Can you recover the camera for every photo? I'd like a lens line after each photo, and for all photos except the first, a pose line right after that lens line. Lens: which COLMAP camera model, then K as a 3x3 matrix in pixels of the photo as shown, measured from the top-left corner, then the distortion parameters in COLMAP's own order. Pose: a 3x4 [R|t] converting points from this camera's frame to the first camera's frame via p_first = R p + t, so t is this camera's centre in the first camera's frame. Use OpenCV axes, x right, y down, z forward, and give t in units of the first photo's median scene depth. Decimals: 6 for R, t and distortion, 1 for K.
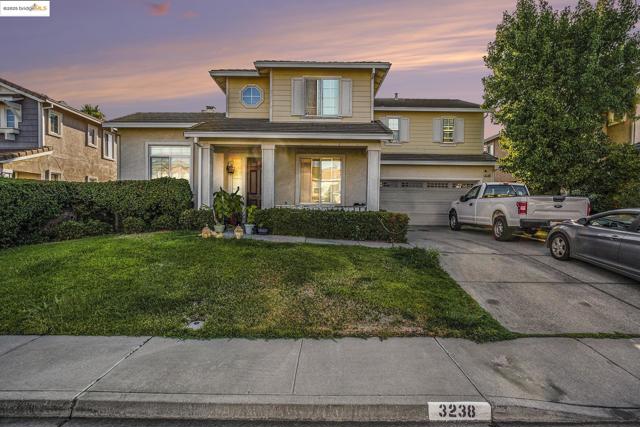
lens RADIAL K [[330.7, 0, 300.5], [0, 330.7, 212.2], [0, 0, 1]] dist [-0.002764, -0.000693]
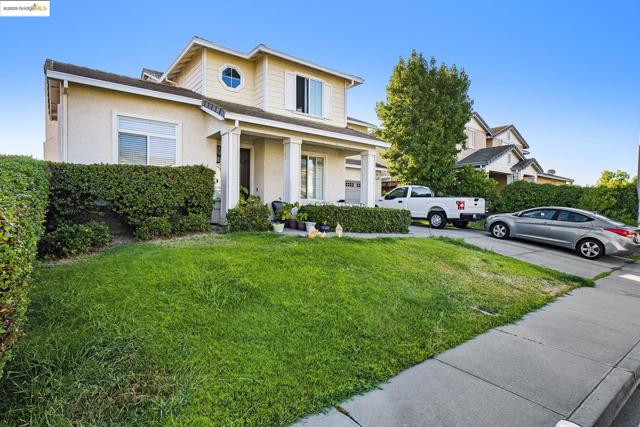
lens RADIAL K [[330.7, 0, 300.5], [0, 330.7, 212.2], [0, 0, 1]] dist [-0.002764, -0.000693]
pose [[0.806696, -0.010931, 0.590865, -0.748105], [-0.002123, 0.999769, 0.021395, -0.012324], [-0.590963, -0.018514, 0.806486, 0.239648]]
